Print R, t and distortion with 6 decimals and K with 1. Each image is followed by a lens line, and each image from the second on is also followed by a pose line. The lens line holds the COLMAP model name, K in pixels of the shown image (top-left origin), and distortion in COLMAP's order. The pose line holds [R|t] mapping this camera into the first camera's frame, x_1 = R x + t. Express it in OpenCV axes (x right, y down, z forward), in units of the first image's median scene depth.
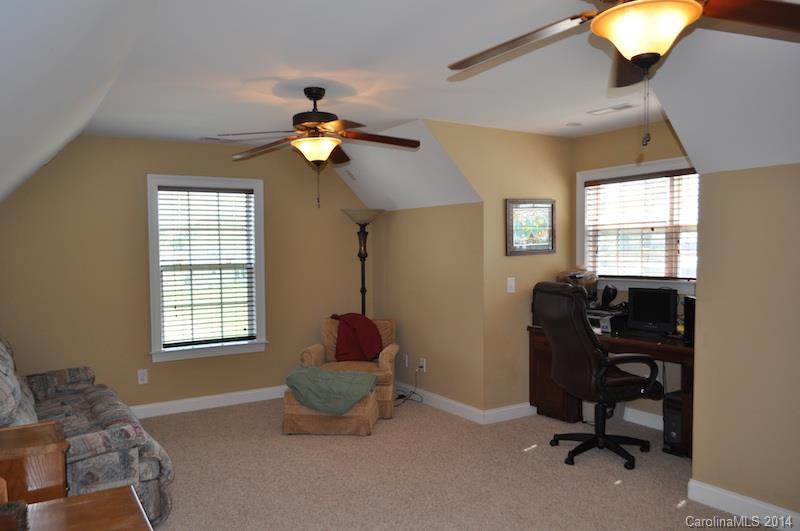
lens RADIAL K [[625.2, 0, 400.8], [0, 625.2, 275.2], [0, 0, 1]] dist [-0.005264, 0.000241]
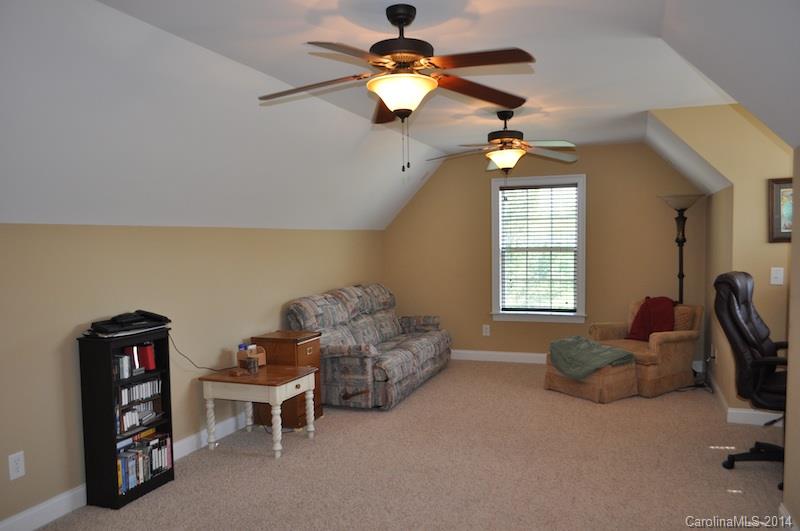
lens RADIAL K [[625.2, 0, 400.8], [0, 625.2, 275.2], [0, 0, 1]] dist [-0.005264, 0.000241]
pose [[0.611318, 0.051124, -0.789732, 0.501501], [-0.025475, 0.998665, 0.044930, -0.010796], [0.790975, -0.007348, 0.611805, 0.030391]]
